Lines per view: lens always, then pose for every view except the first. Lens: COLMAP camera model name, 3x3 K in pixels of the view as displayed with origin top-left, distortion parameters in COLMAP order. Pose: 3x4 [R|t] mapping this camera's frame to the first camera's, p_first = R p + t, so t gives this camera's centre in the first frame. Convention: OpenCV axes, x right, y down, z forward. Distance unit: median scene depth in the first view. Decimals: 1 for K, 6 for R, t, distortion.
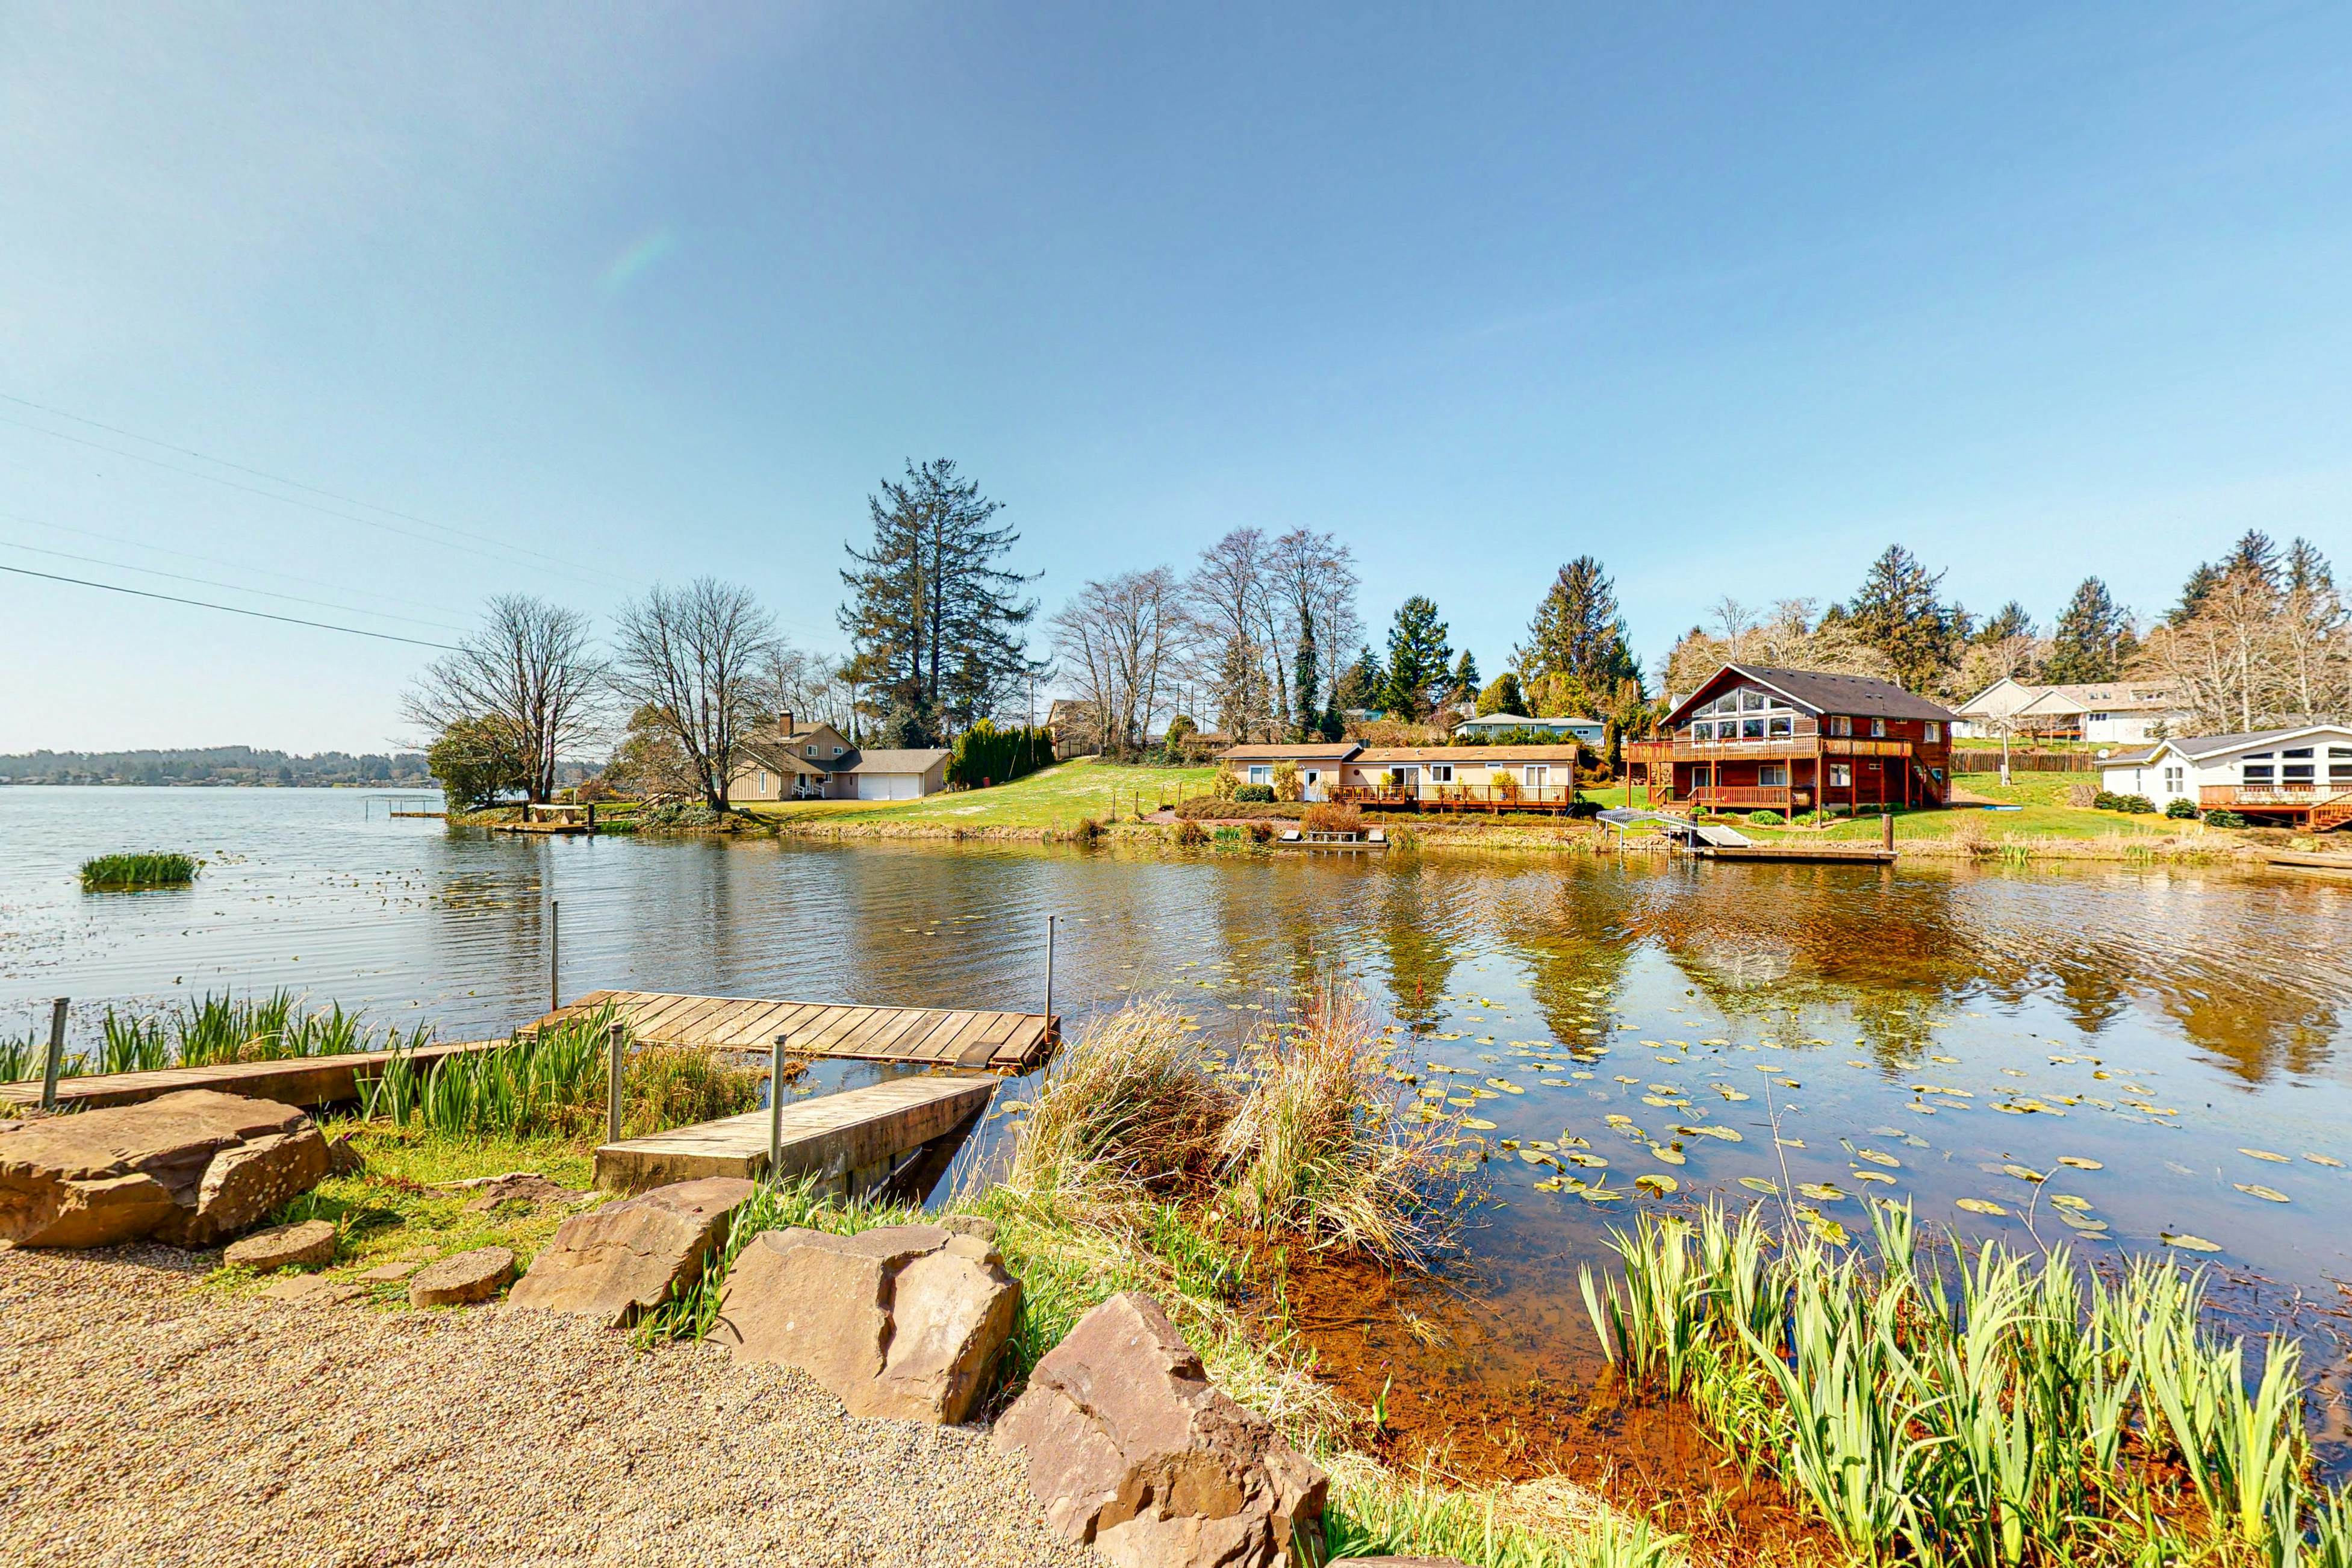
lens RADIAL K [[920.4, 0, 1190.2], [0, 920.4, 790.1], [0, 0, 1]] dist [0.018233, -0.000192]
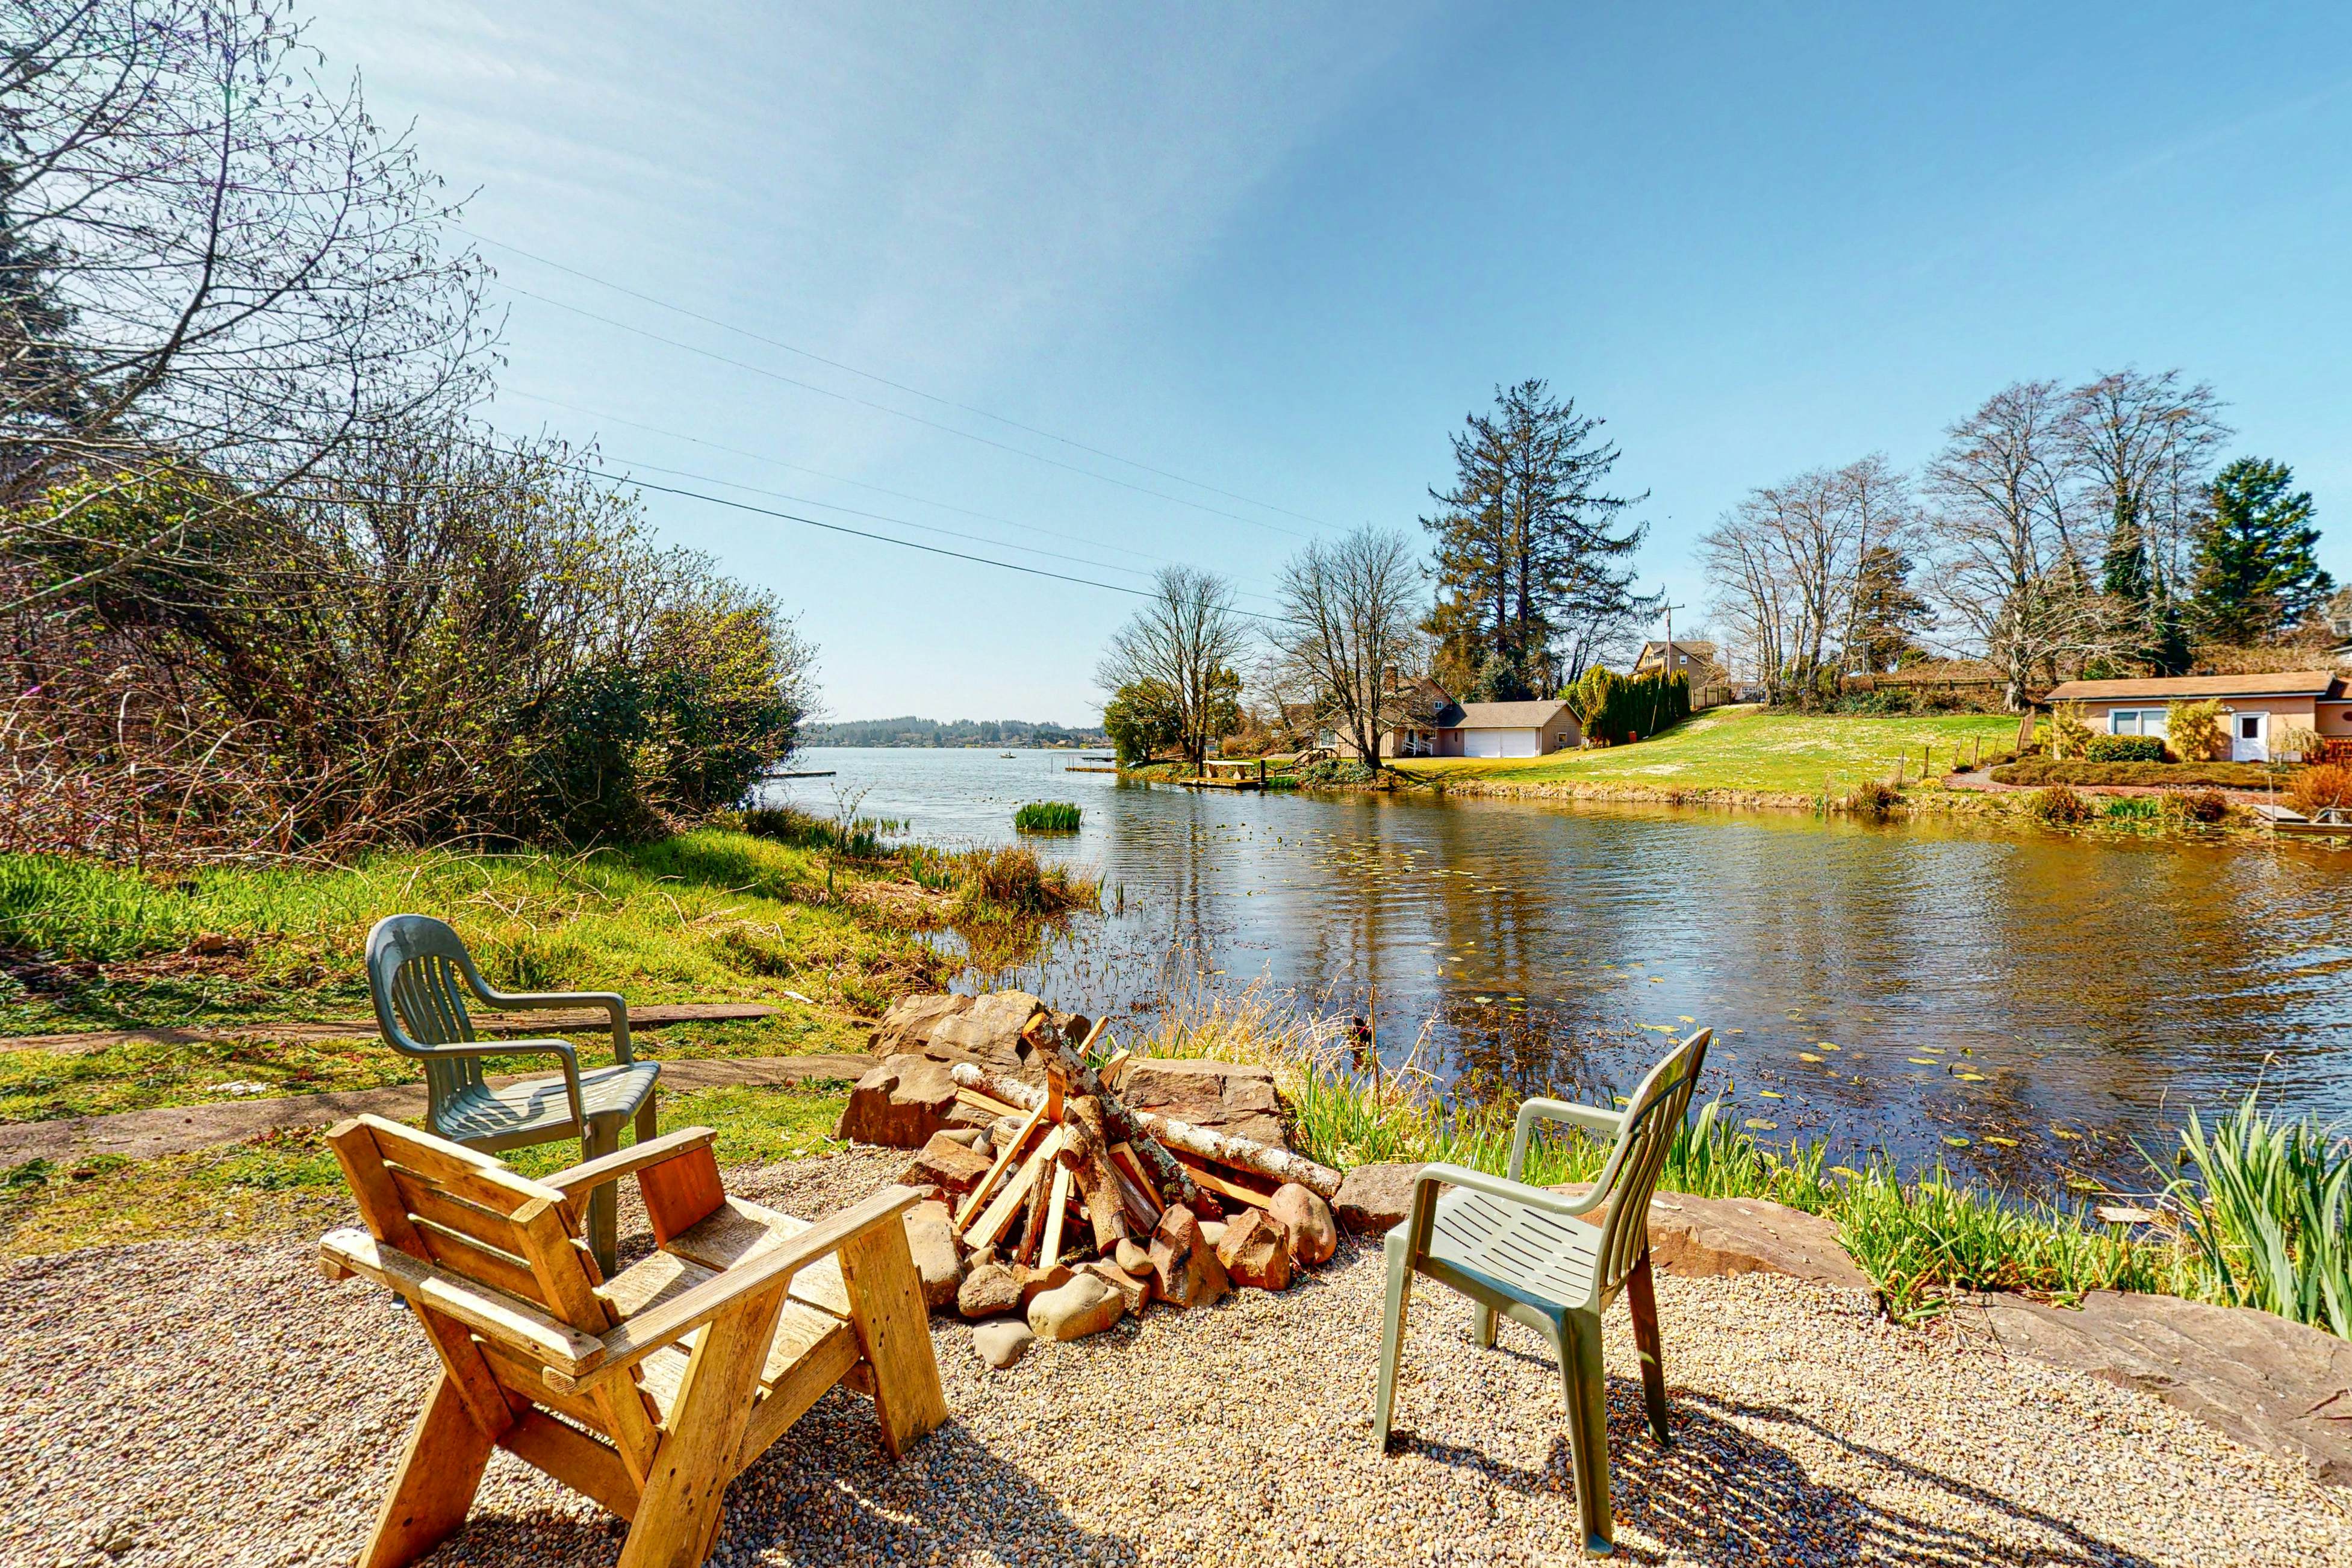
lens RADIAL K [[946.5, 0, 1181.8], [0, 946.5, 748.8], [0, 0, 1]] dist [0.001310, -0.000368]
pose [[0.877713, -0.000532, -0.479187, -0.154623], [-0.000437, 0.999998, -0.001911, 0.003564], [0.479187, 0.001887, 0.877711, 0.033420]]
